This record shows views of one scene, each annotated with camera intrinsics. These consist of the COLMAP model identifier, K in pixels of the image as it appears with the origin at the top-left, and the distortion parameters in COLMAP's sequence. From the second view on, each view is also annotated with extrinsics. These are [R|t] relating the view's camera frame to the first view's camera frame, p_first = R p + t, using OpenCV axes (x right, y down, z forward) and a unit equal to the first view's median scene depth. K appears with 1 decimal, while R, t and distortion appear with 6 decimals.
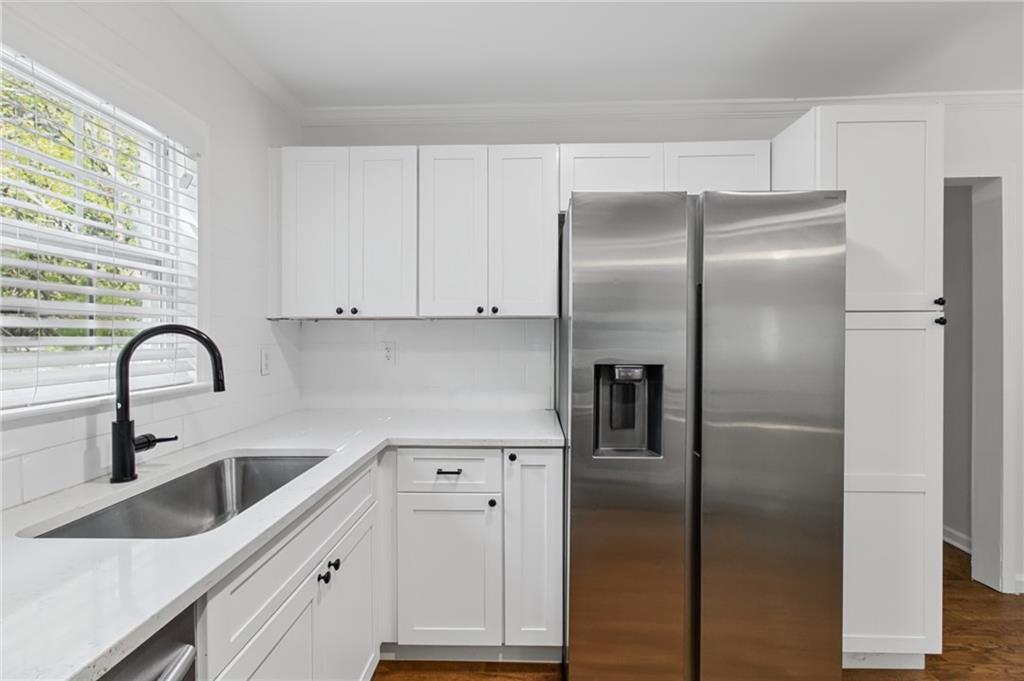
lens RADIAL K [[462.2, 0, 512.0], [0, 462.2, 340.5], [0, 0, 1]] dist [0.000382, 0.000437]
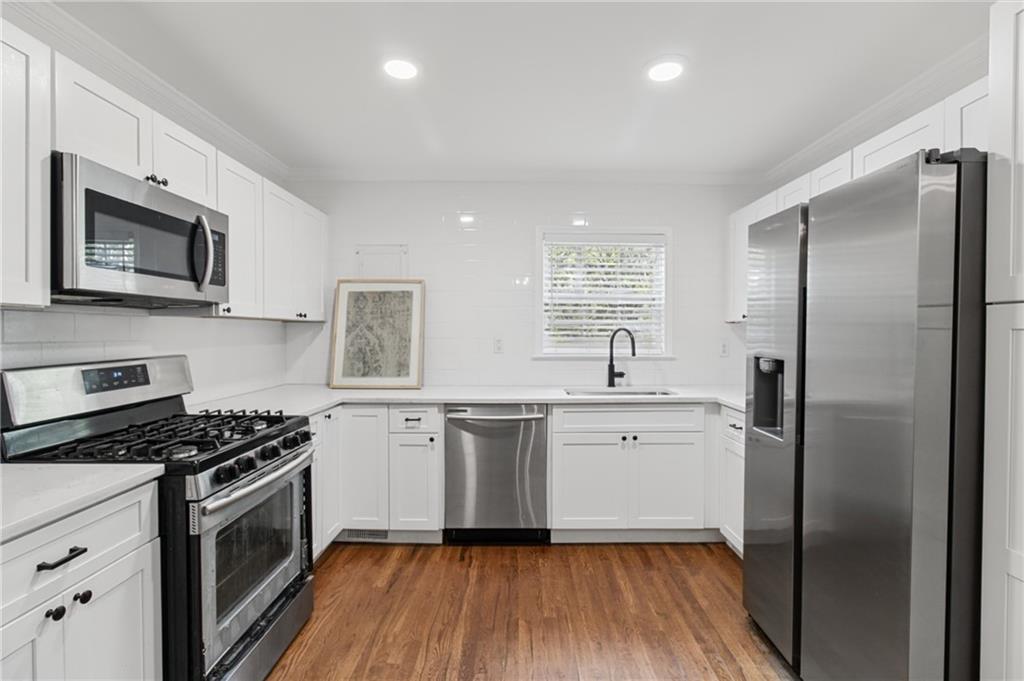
lens RADIAL K [[477.5, 0, 517.3], [0, 477.5, 338.1], [0, 0, 1]] dist [-0.000055, 0.000914]
pose [[0.031352, 0.017470, -0.999356, 1.389000], [-0.011149, 0.999791, 0.017128, -0.015602], [0.999446, 0.010605, 0.031540, 0.268643]]
